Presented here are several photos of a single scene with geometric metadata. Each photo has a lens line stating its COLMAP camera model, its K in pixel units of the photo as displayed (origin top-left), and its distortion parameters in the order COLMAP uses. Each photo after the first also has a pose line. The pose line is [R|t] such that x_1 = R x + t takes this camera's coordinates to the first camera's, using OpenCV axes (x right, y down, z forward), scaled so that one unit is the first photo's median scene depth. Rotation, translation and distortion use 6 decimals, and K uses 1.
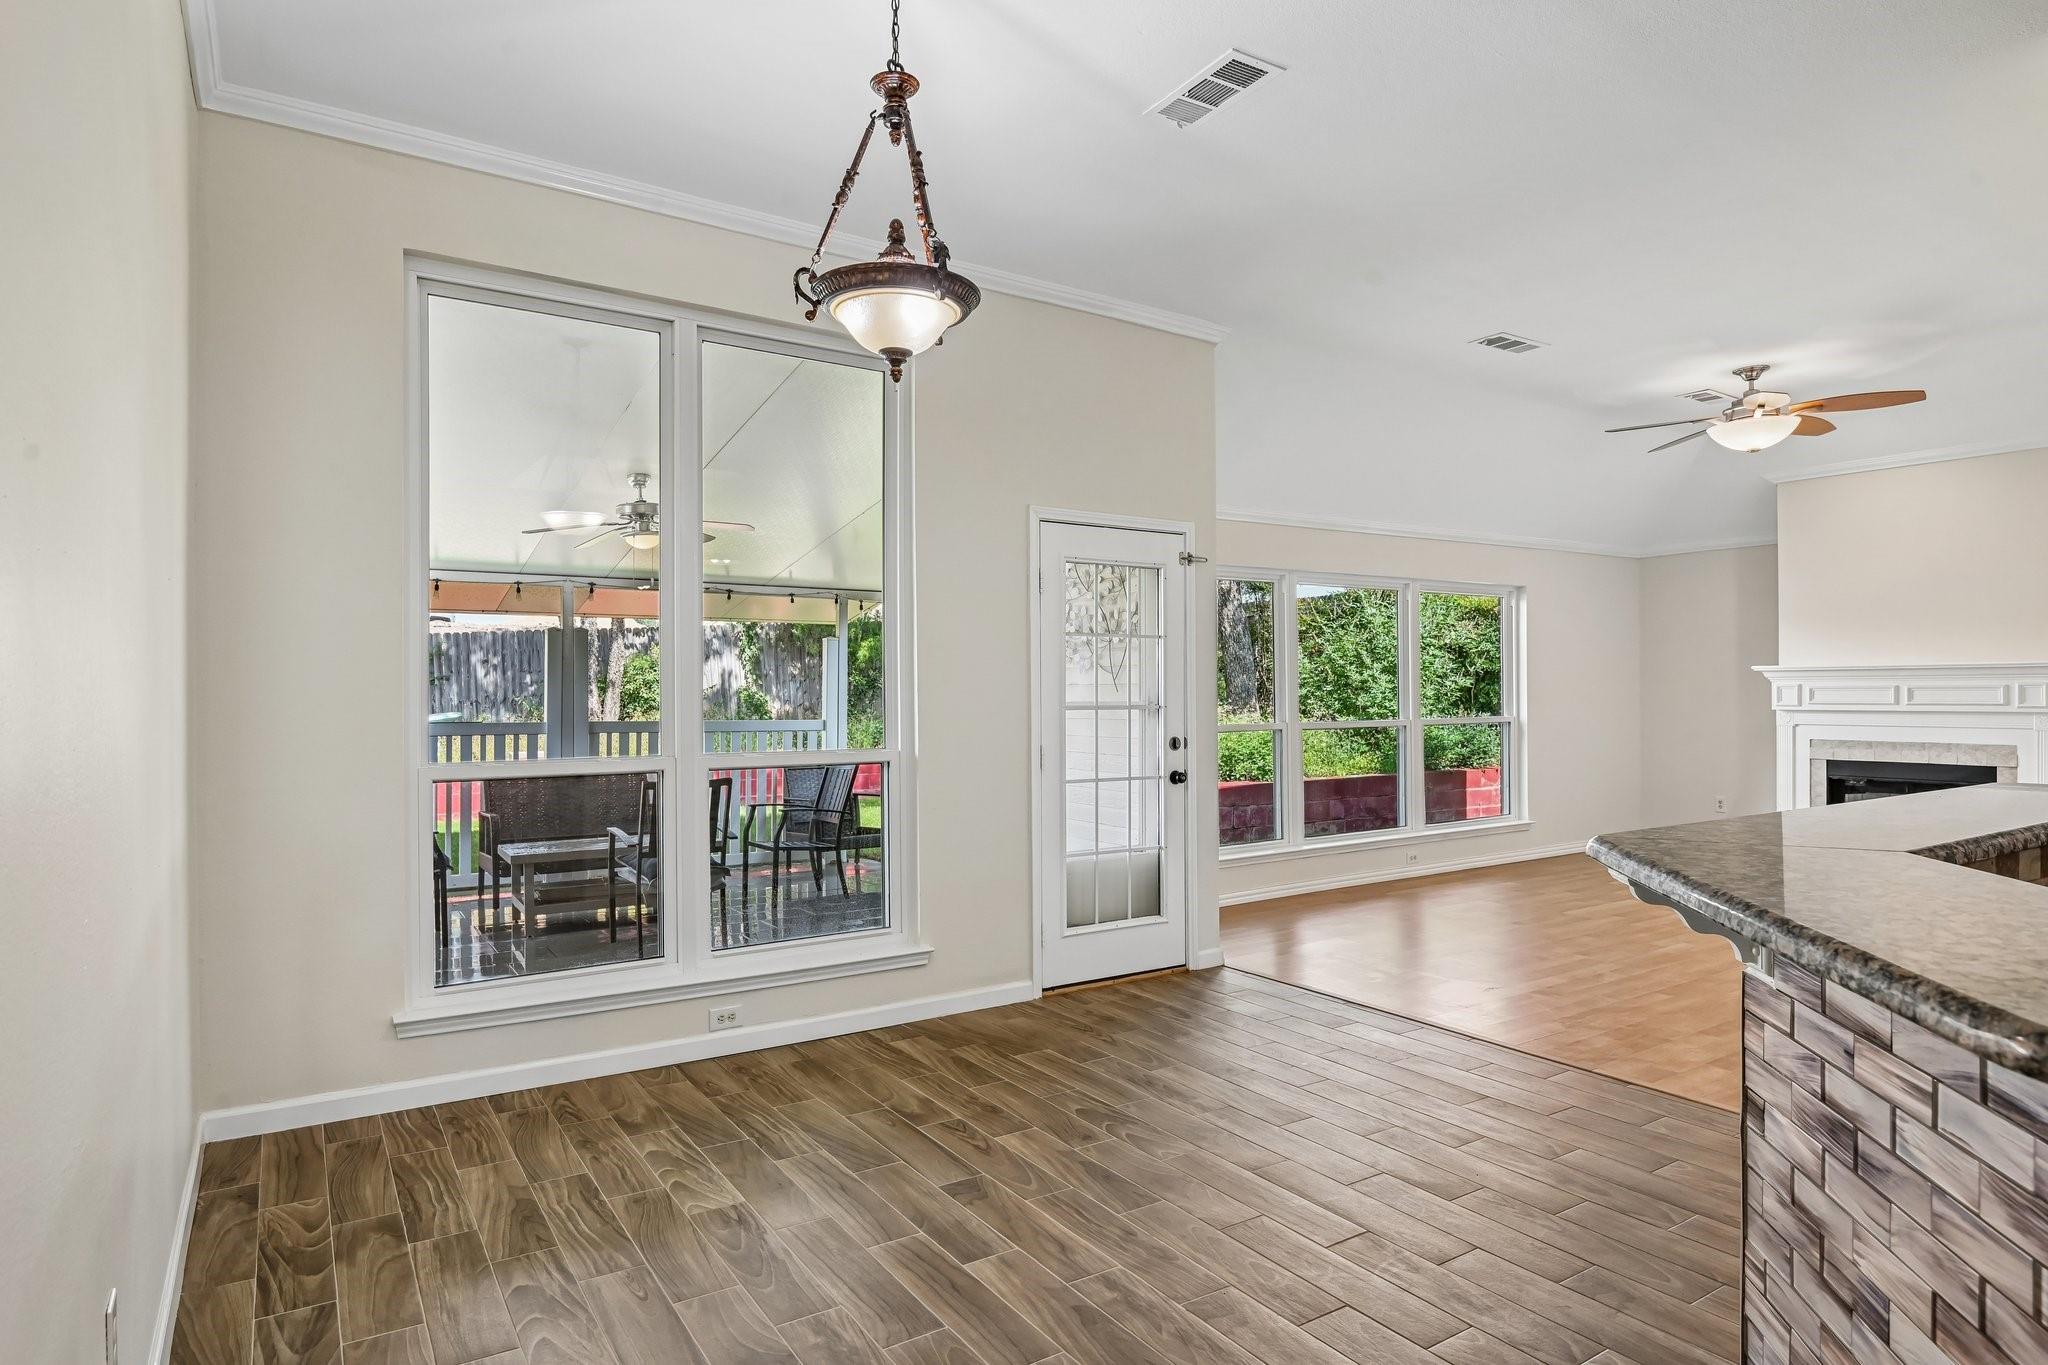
lens RADIAL K [[1175.1, 0, 1034.7], [0, 1175.1, 681.7], [0, 0, 1]] dist [-0.003872, -0.002889]
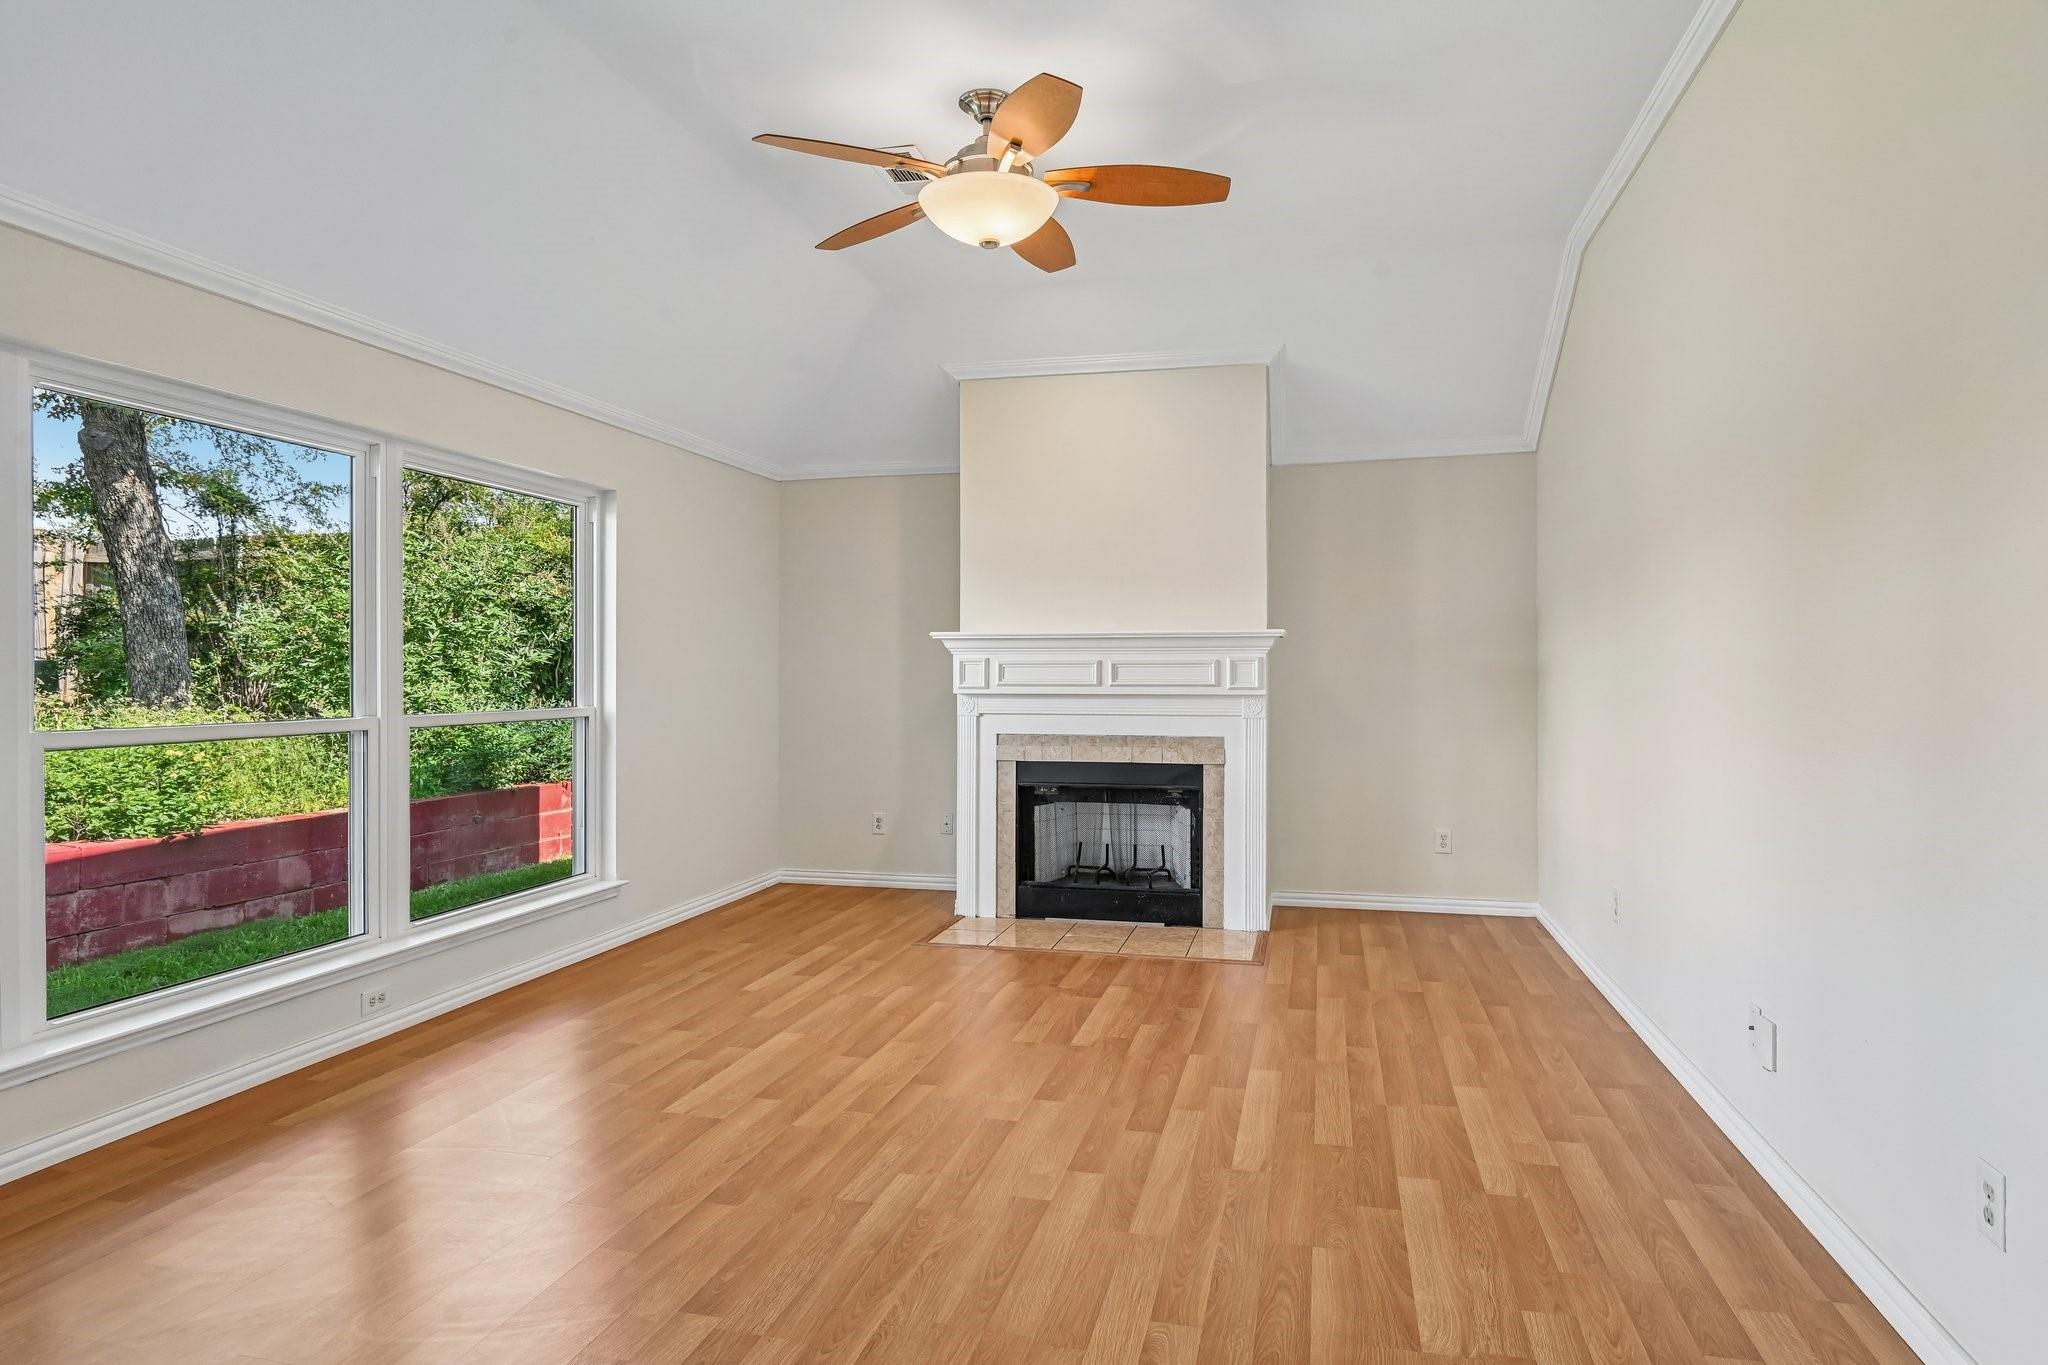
lens RADIAL K [[1175.1, 0, 1038.4], [0, 1175.1, 684.6], [0, 0, 1]] dist [-0.003872, -0.002889]
pose [[0.752714, 0.000024, 0.658348, 0.157946], [-0.008512, 0.999917, 0.009695, 0.008882], [-0.658293, -0.012901, 0.752652, 0.343686]]
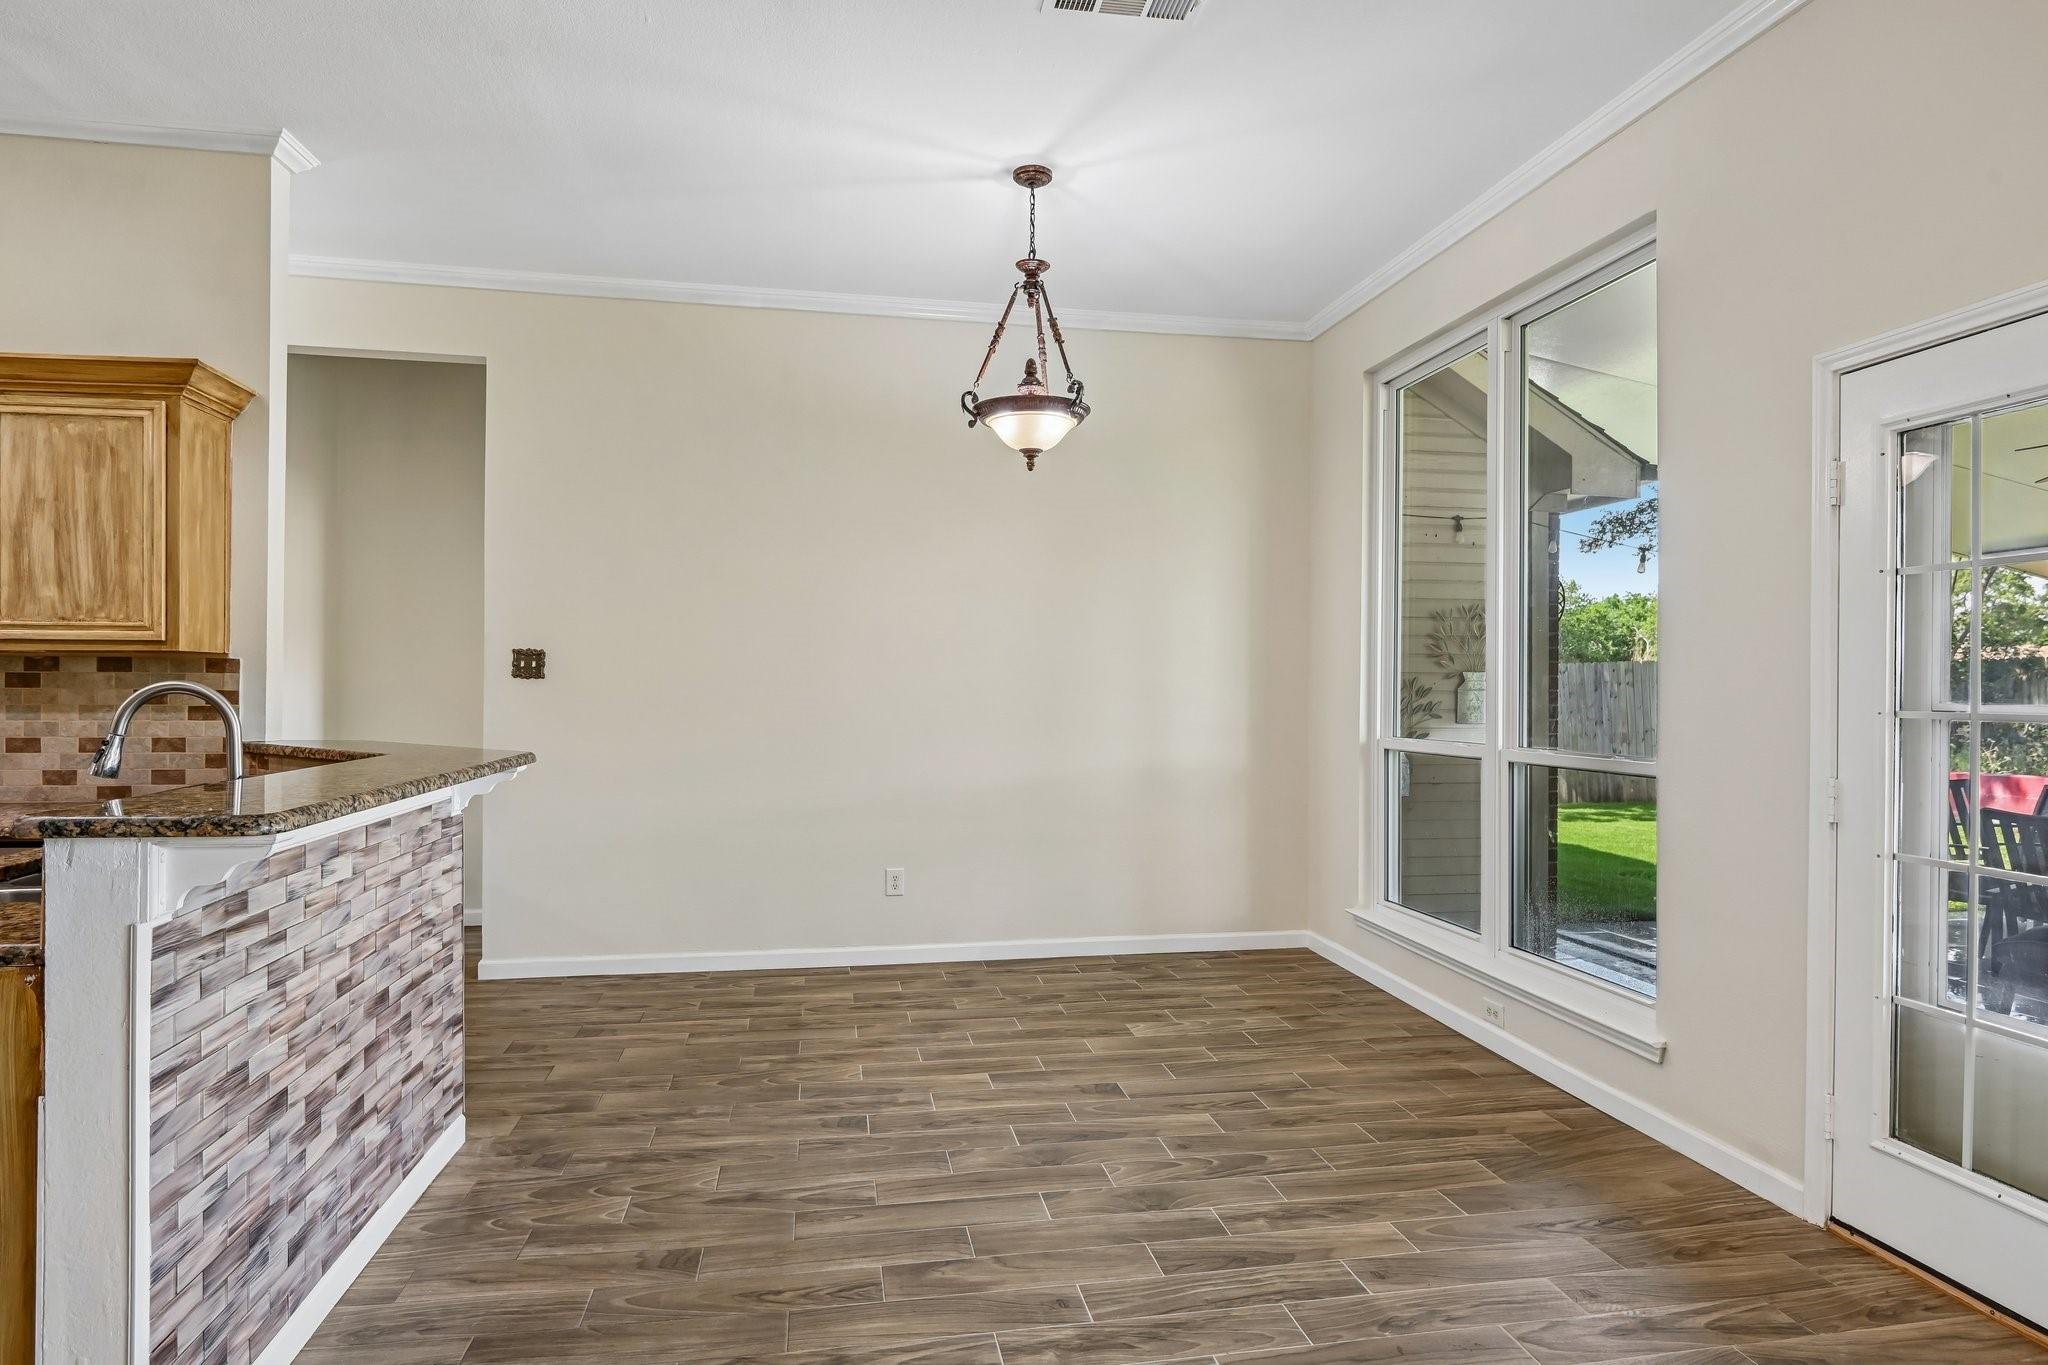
lens RADIAL K [[1175.1, 0, 1058.3], [0, 1175.1, 696.0], [0, 0, 1]] dist [-0.003872, -0.002889]
pose [[-0.400728, 0.007838, -0.916164, 0.989755], [0.005435, 0.999966, 0.006178, 0.013828], [0.916181, -0.002504, -0.400757, 1.330194]]
